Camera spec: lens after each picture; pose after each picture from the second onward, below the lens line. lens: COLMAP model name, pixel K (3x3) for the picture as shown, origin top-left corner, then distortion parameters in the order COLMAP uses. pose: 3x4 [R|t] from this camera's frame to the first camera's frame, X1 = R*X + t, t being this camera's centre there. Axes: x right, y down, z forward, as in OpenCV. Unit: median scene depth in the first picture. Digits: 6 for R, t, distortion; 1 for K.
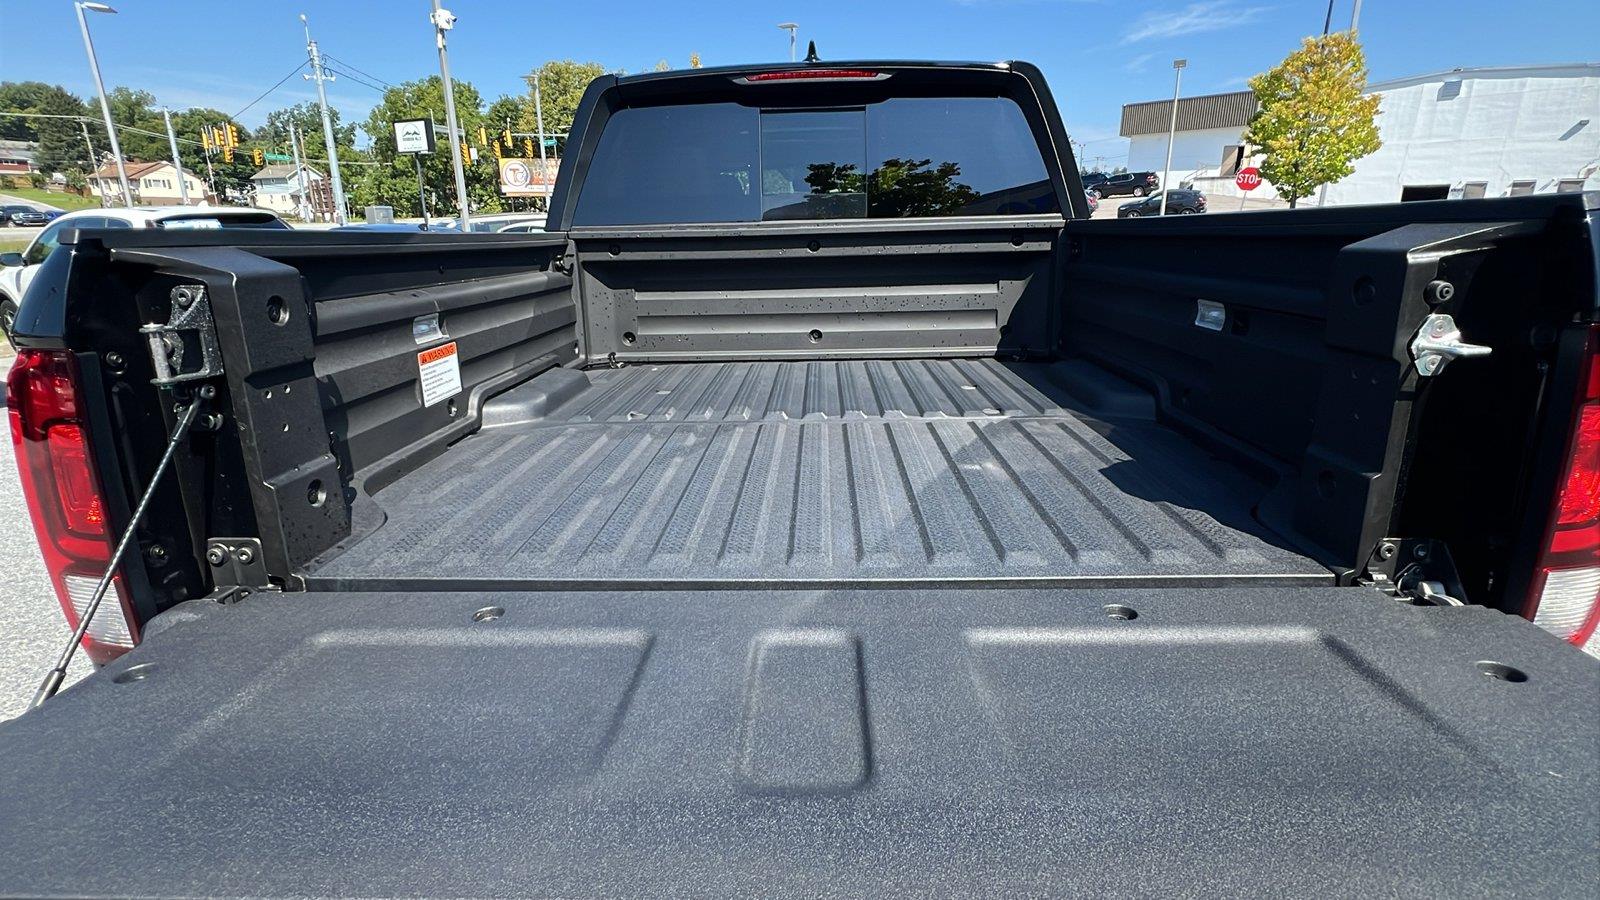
lens RADIAL K [[736.4, 0, 795.0], [0, 736.4, 447.8], [0, 0, 1]] dist [-0.005354, 0.001616]
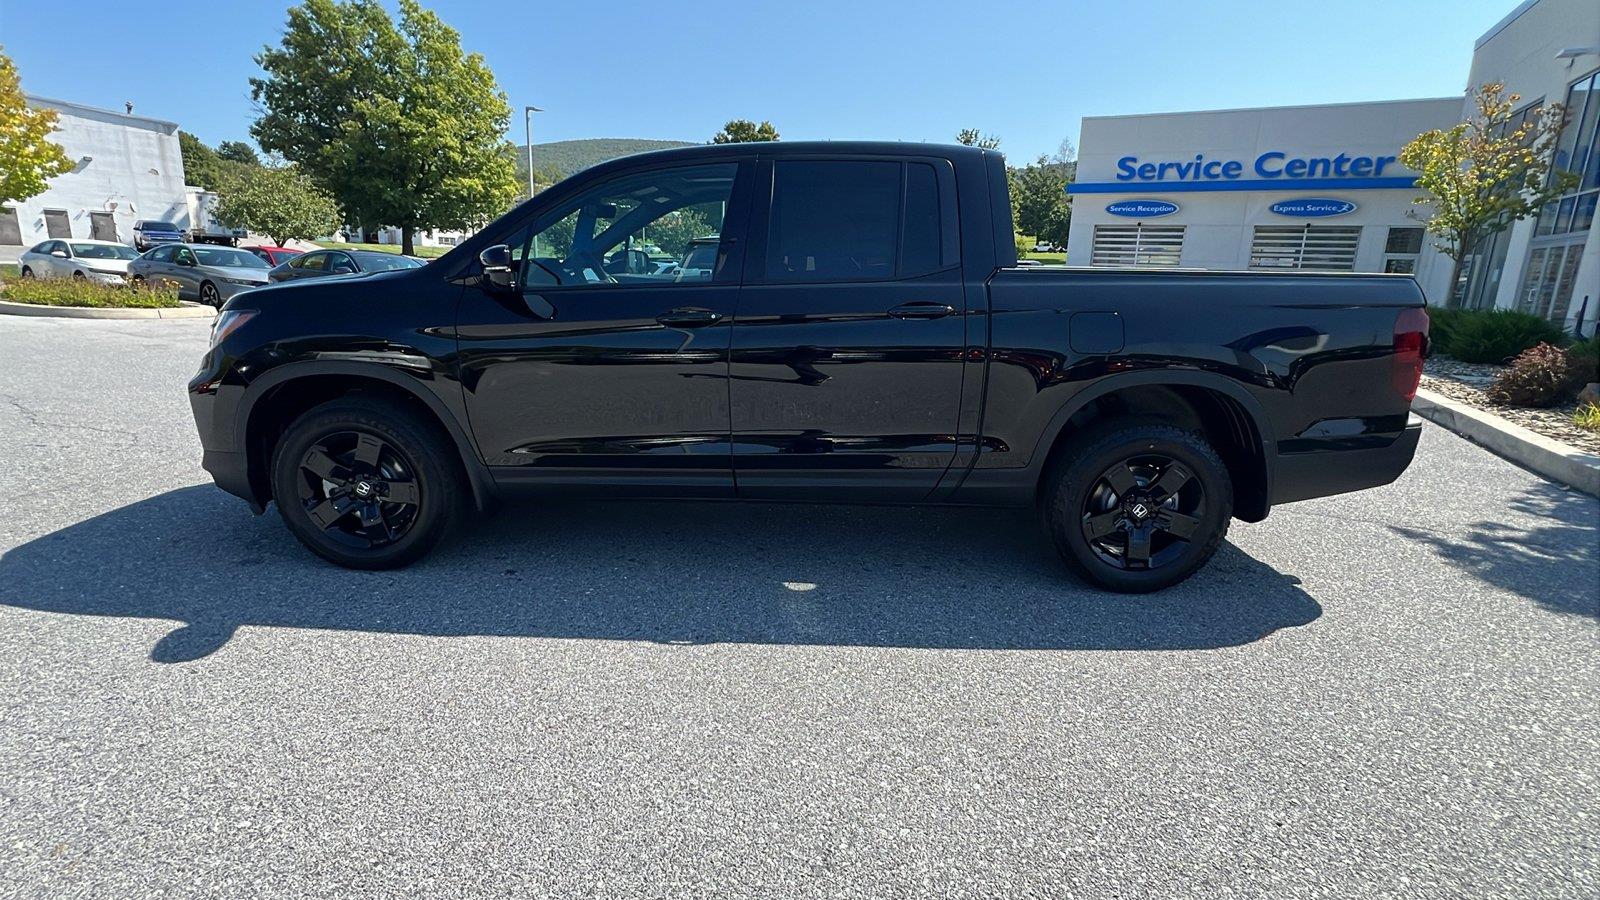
lens RADIAL K [[736.4, 0, 795.0], [0, 736.4, 447.8], [0, 0, 1]] dist [-0.005354, 0.001616]
pose [[-0.031419, -0.228515, 0.973033, -0.079256], [0.262110, 0.937560, 0.228647, -0.019265], [-0.964527, 0.262225, 0.030439, 0.069650]]
